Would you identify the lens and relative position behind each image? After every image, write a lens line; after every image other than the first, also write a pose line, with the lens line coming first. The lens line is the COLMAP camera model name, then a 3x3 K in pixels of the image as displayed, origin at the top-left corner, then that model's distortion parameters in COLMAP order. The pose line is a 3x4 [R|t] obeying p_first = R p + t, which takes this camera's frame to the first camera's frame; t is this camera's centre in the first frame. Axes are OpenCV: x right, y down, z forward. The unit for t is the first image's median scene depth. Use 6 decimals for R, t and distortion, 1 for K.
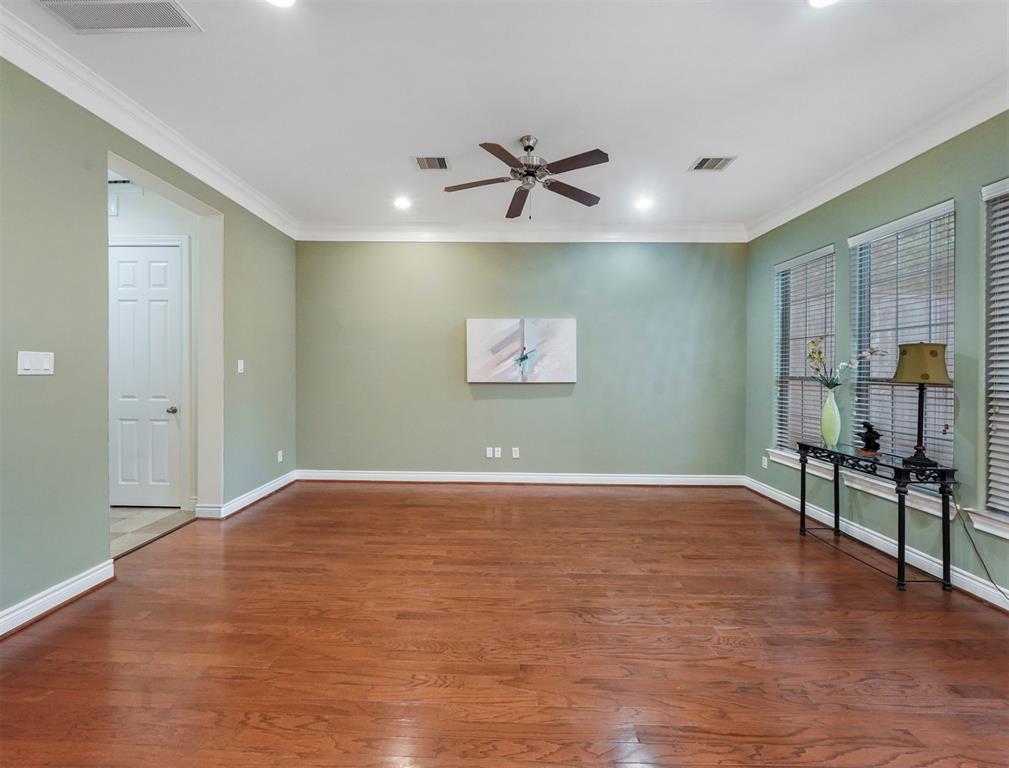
lens RADIAL K [[404.7, 0, 496.5], [0, 404.7, 375.1], [0, 0, 1]] dist [-0.019138, 0.002299]
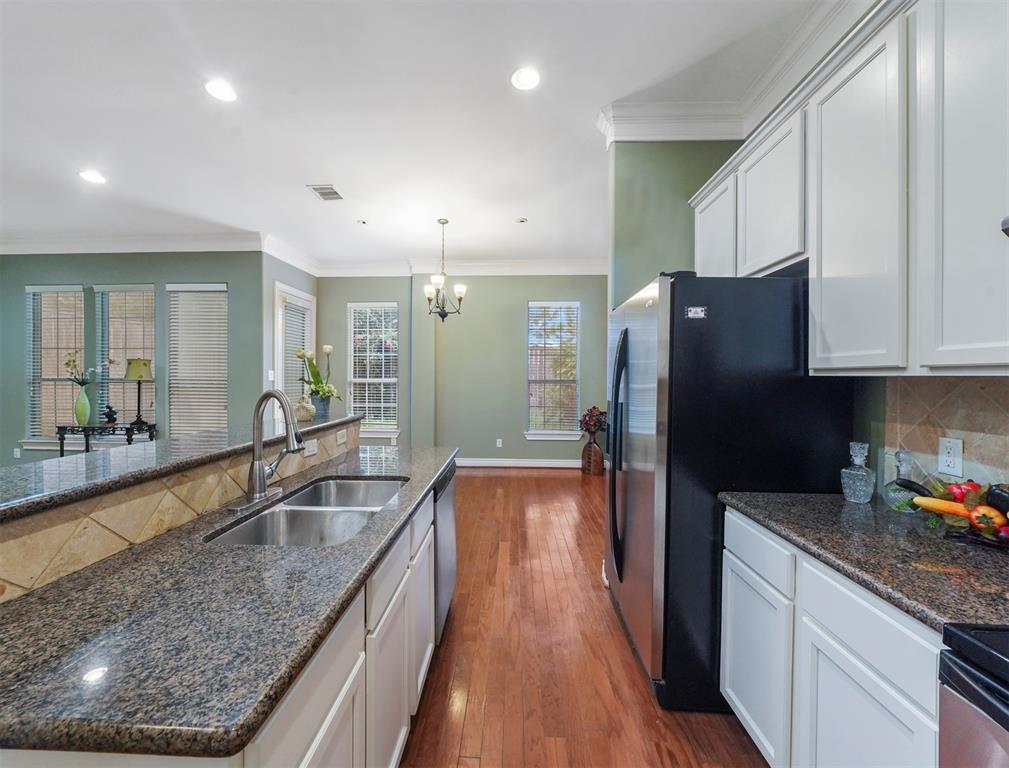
lens RADIAL K [[404.7, 0, 506.6], [0, 404.7, 379.7], [0, 0, 1]] dist [-0.019138, 0.002299]
pose [[0.024985, -0.014601, 0.999581, -0.518471], [0.011390, 0.999833, 0.014320, 0.006791], [-0.999623, 0.011027, 0.025147, -0.529971]]
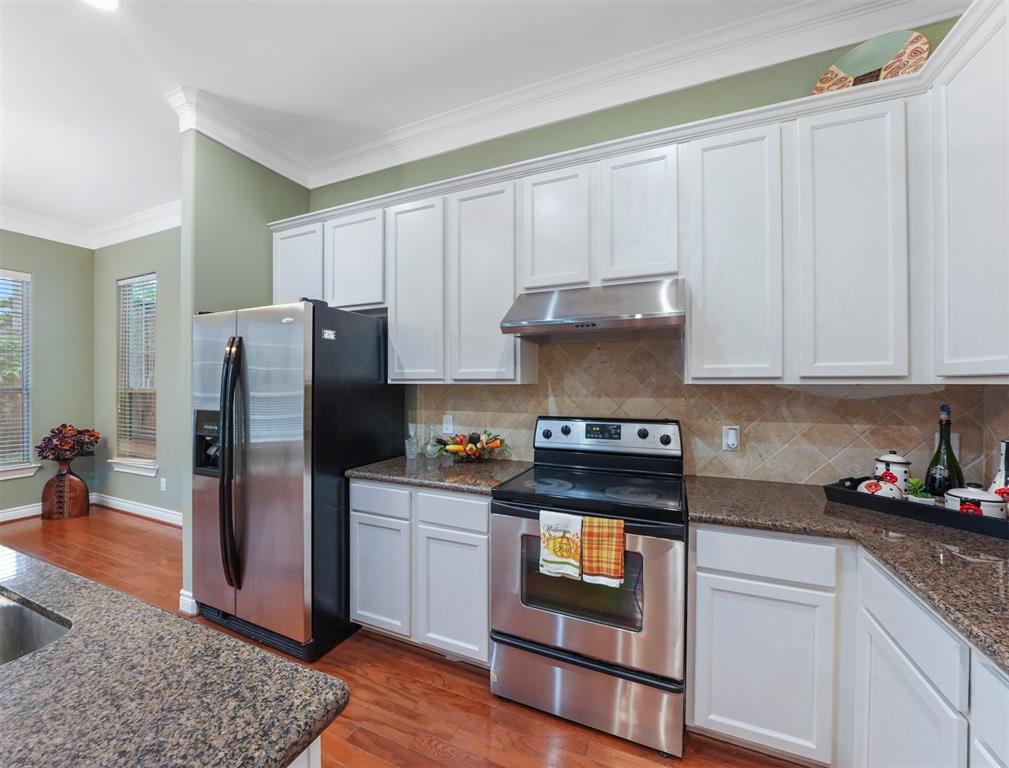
lens RADIAL K [[404.7, 0, 496.1], [0, 404.7, 382.2], [0, 0, 1]] dist [-0.019138, 0.002299]
pose [[-0.919807, -0.006358, 0.392319, -0.507202], [0.000676, 0.999842, 0.017790, -0.002251], [-0.392370, 0.016629, -0.919657, -0.271380]]
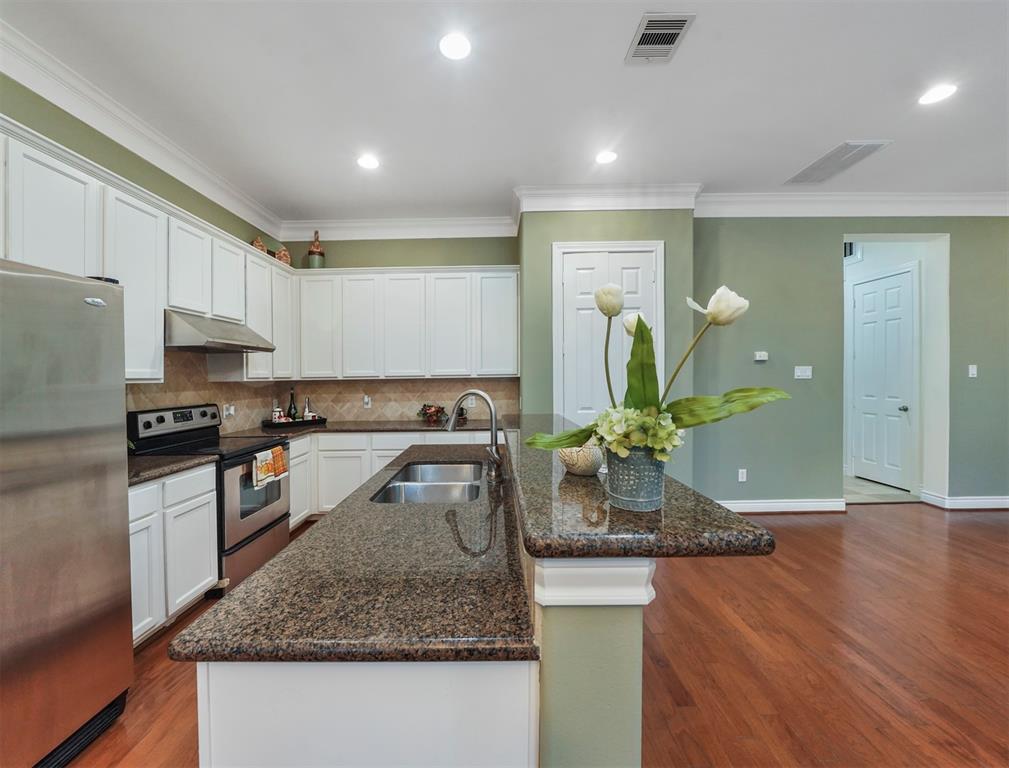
lens RADIAL K [[404.7, 0, 501.5], [0, 404.7, 371.1], [0, 0, 1]] dist [-0.019138, 0.002299]
pose [[0.025763, -0.021447, -0.999438, 0.372722], [-0.003181, 0.999763, -0.021536, 0.003962], [0.999663, 0.003734, 0.025689, -0.251795]]
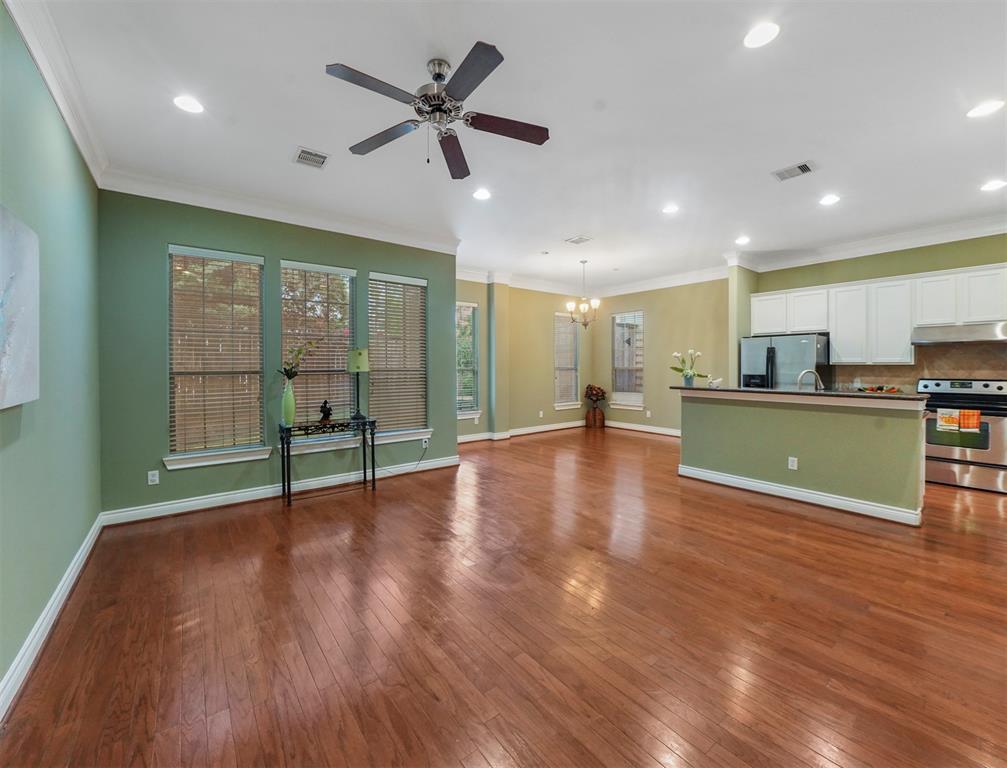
lens RADIAL K [[403.9, 0, 498.3], [0, 403.9, 368.0], [0, 0, 1]] dist [-0.019138, 0.002299]
pose [[-0.623210, -0.011833, 0.781965, -0.489722], [0.009705, 0.999692, 0.022862, -0.022234], [-0.781994, 0.021837, -0.622903, 1.135837]]
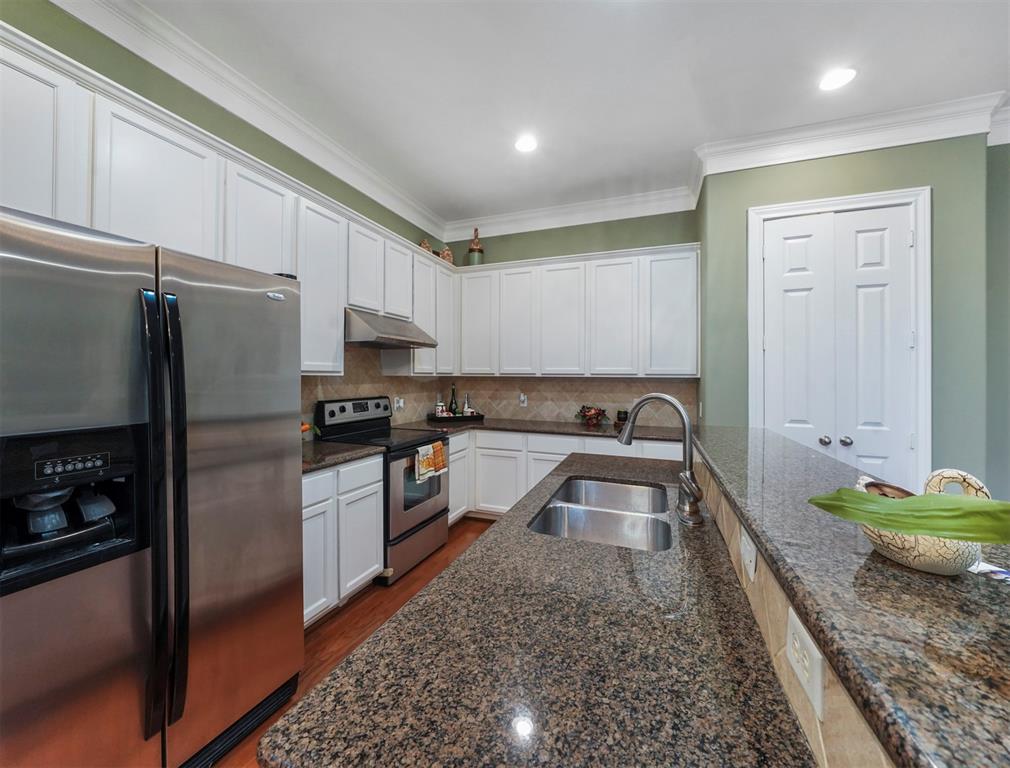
lens RADIAL K [[405.1, 0, 501.5], [0, 405.1, 373.1], [0, 0, 1]] dist [-0.019138, 0.002299]
pose [[-0.338427, -0.016385, -0.940850, 0.280643], [-0.024904, 0.999654, -0.008451, 0.004893], [0.940663, 0.020571, -0.338718, -0.283500]]
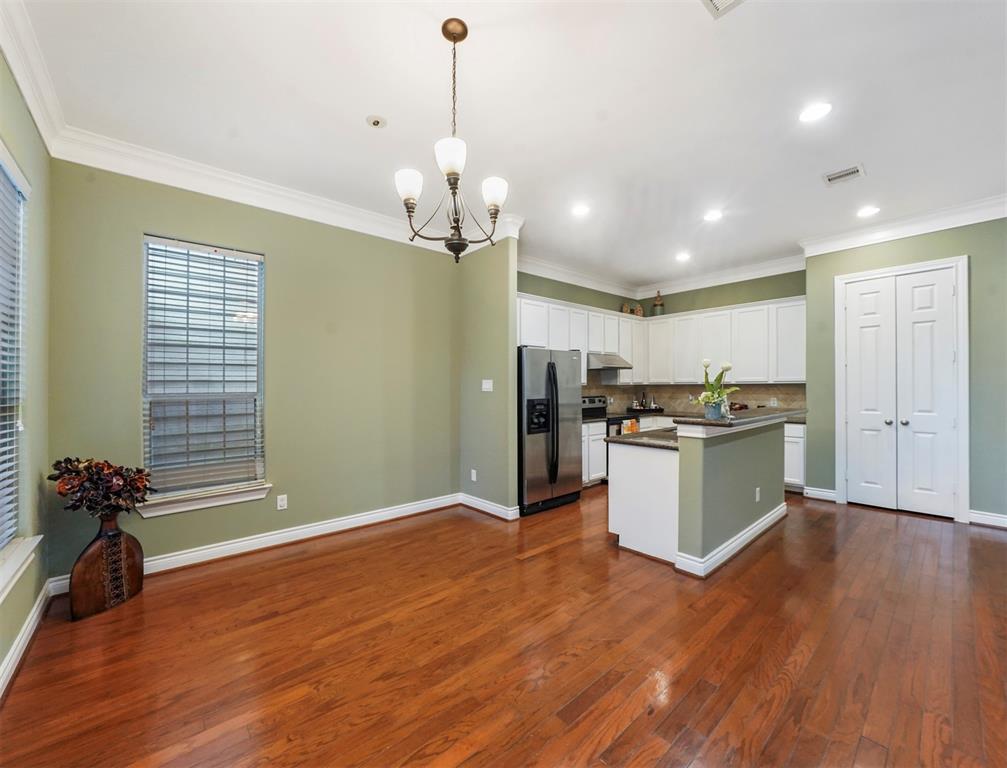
lens RADIAL K [[403.9, 0, 492.4], [0, 403.9, 390.1], [0, 0, 1]] dist [-0.019138, 0.002299]
pose [[-0.747438, 0.004328, -0.664317, 0.996845], [-0.010925, 0.999763, 0.018805, 0.004860], [0.664242, 0.021313, -0.747214, 0.122623]]
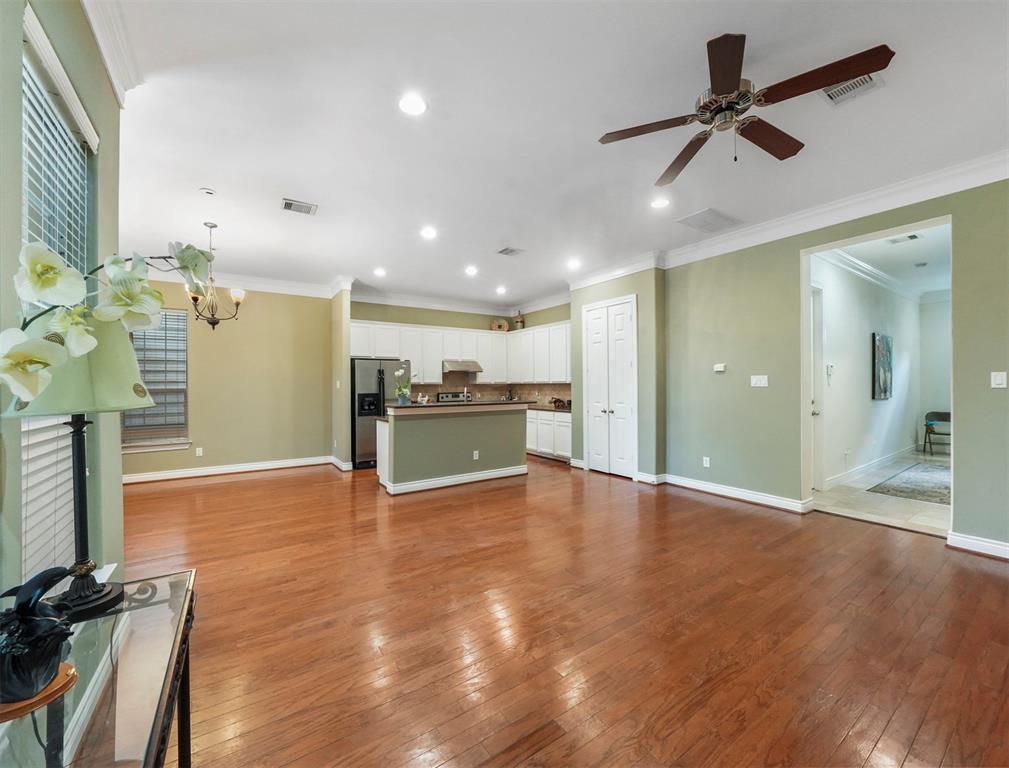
lens RADIAL K [[404.7, 0, 494.8], [0, 404.7, 385.4], [0, 0, 1]] dist [-0.019138, 0.002299]
pose [[-0.824398, -0.001606, -0.566008, 0.669560], [-0.010241, 0.999875, 0.012078, -0.010967], [0.565917, 0.015754, -0.824311, 1.120796]]
